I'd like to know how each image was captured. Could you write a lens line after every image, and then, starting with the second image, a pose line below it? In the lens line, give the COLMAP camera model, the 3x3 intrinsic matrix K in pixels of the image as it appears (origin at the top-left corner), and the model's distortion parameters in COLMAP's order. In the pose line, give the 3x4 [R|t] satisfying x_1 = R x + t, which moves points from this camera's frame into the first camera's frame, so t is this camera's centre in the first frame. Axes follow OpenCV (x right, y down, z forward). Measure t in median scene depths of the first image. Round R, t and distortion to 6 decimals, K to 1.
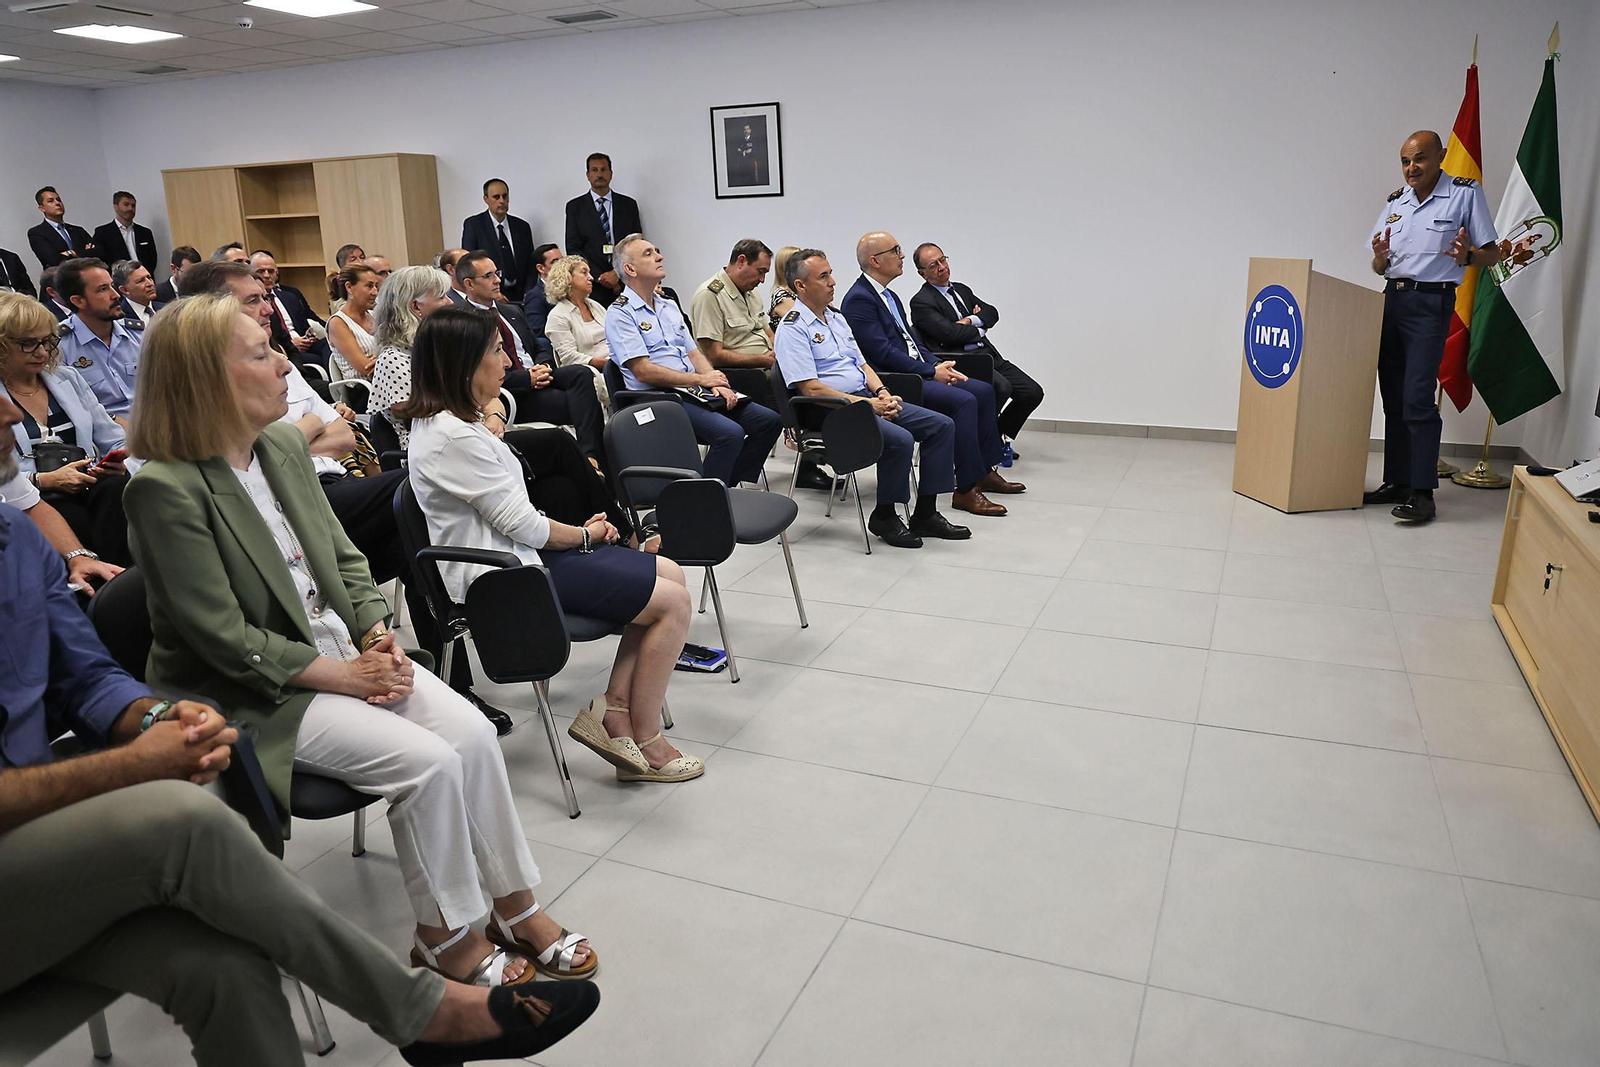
lens RADIAL K [[1127.2, 0, 801.5], [0, 1127.2, 520.3], [0, 0, 1]] dist [-0.080027, 0.078048]
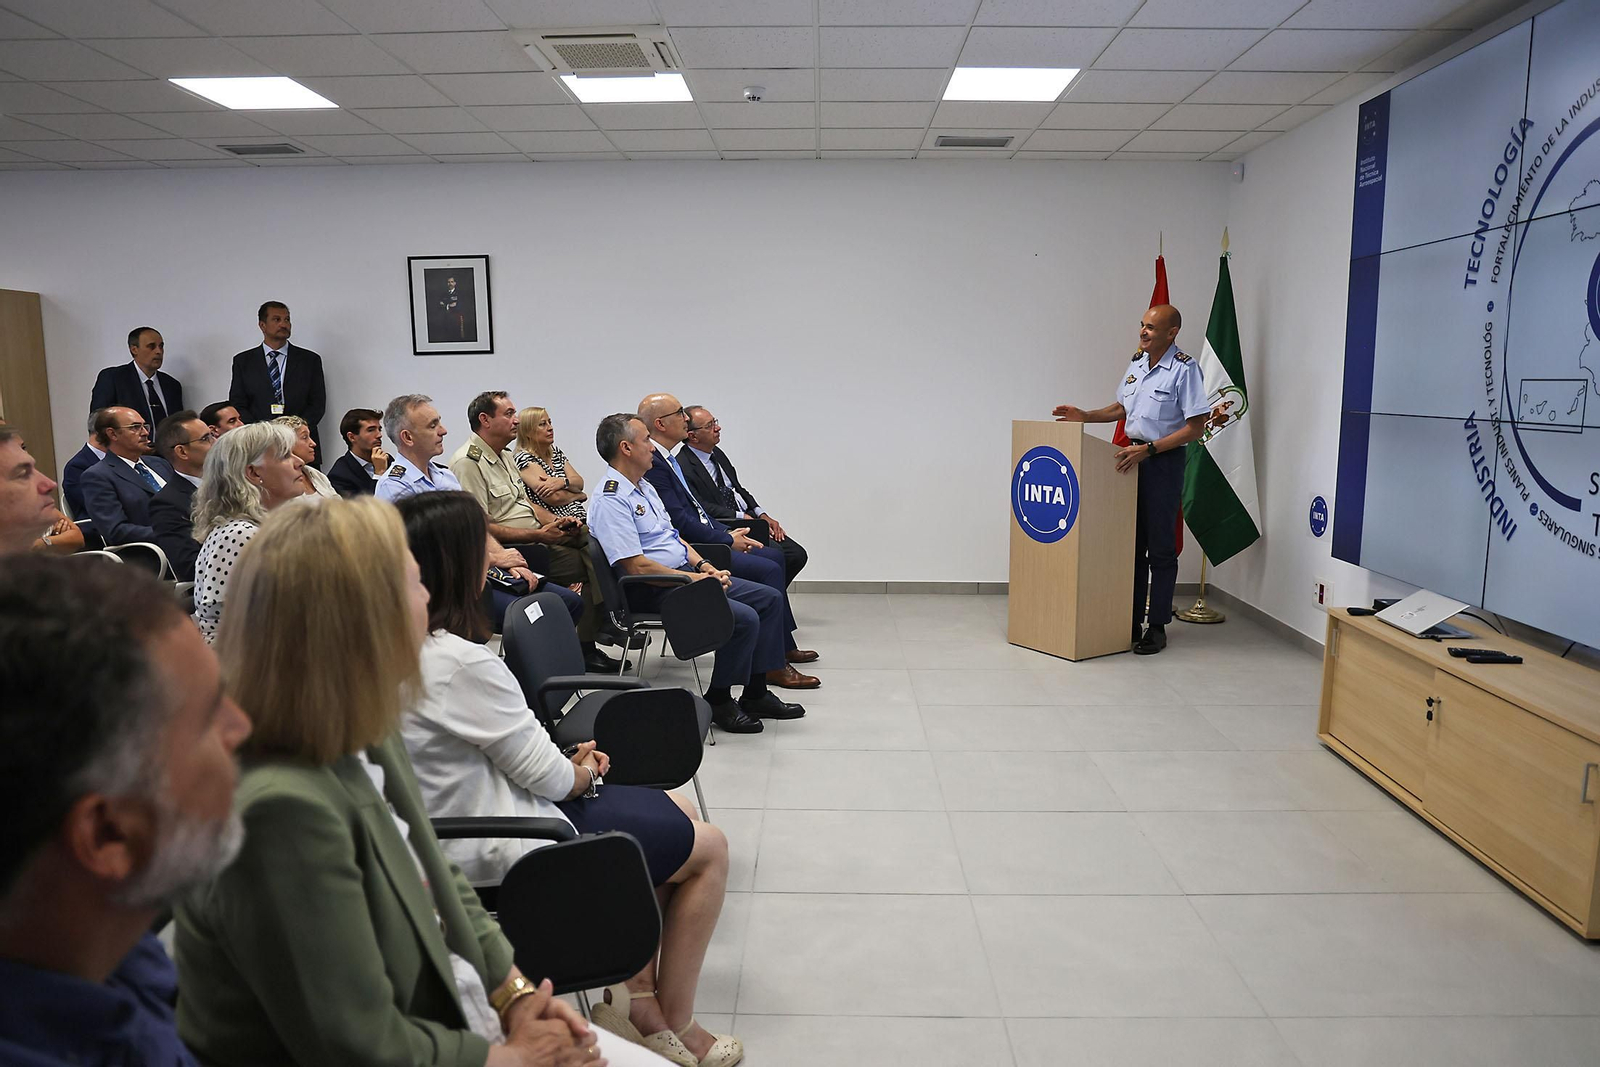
lens RADIAL K [[1127.2, 0, 801.5], [0, 1127.2, 520.3], [0, 0, 1]] dist [-0.080027, 0.078048]
pose [[0.928127, -0.029345, 0.371104, -0.184775], [0.079524, 0.989505, -0.120645, -0.030842], [-0.363669, 0.141486, 0.920721, 0.108321]]
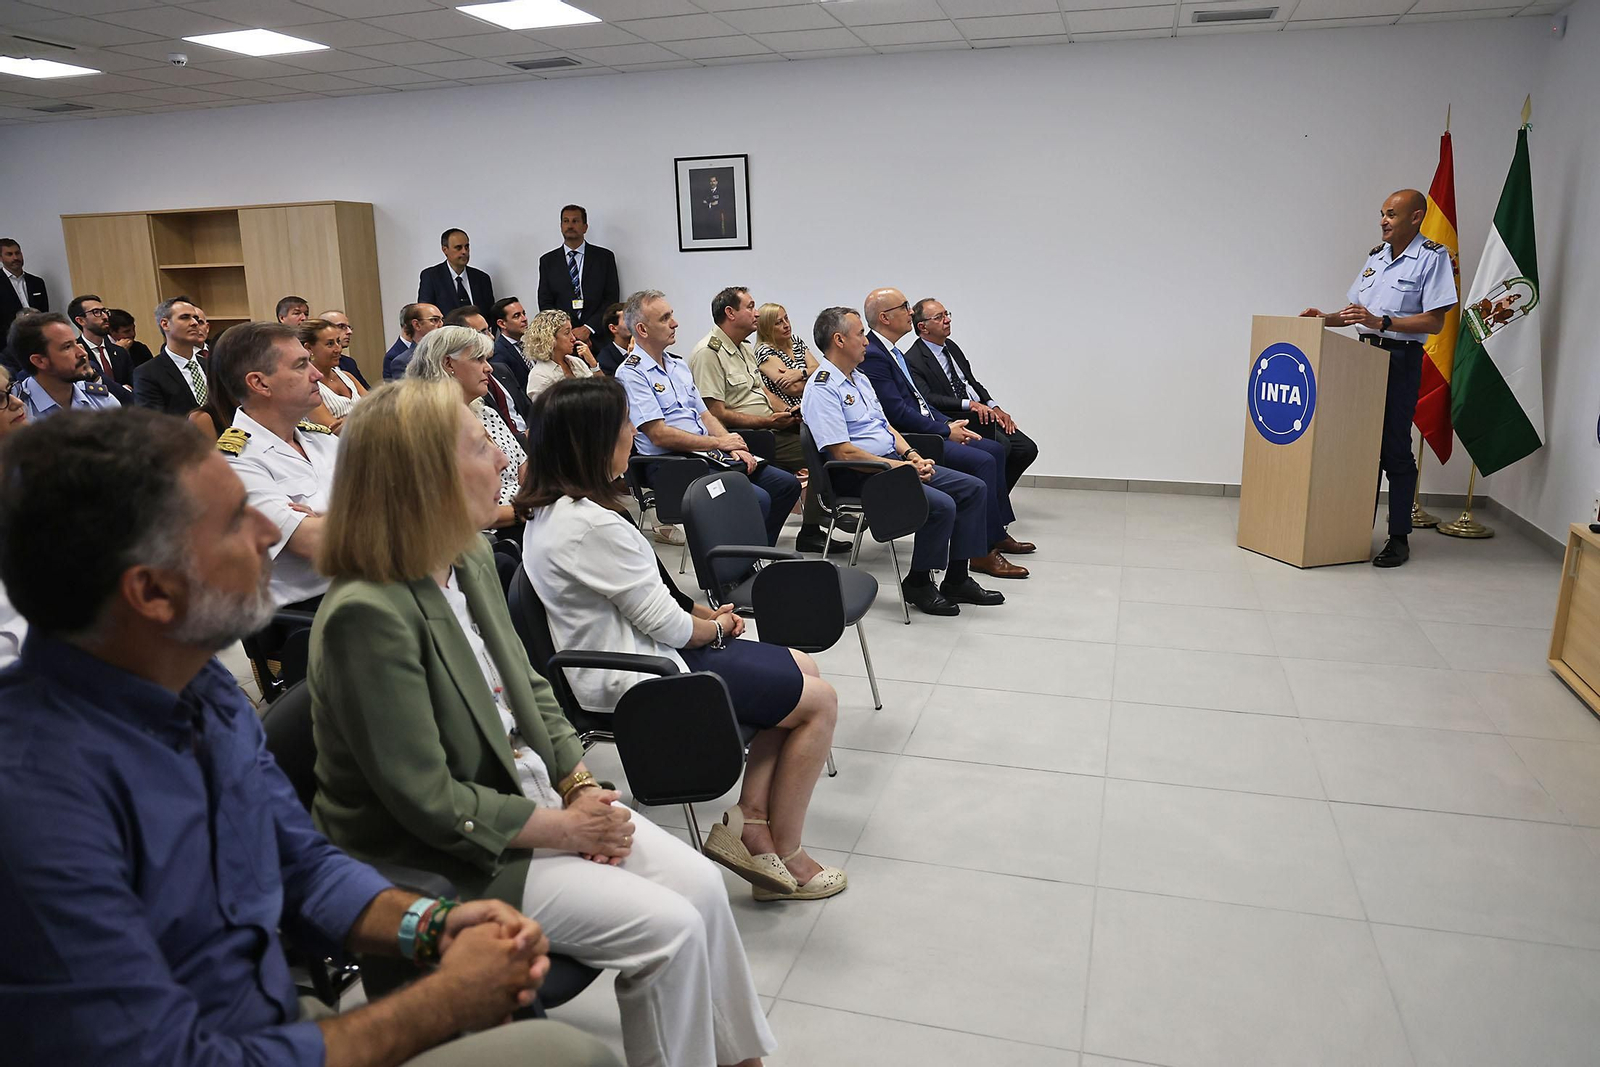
lens RADIAL K [[1122.0, 0, 804.7], [0, 1122.0, 526.3], [0, 0, 1]] dist [-0.083103, 0.076505]
pose [[0.993665, -0.018823, 0.110799, -0.119700], [0.022750, 0.999153, -0.034286, -0.020098], [-0.110060, 0.036589, 0.993251, 0.053817]]
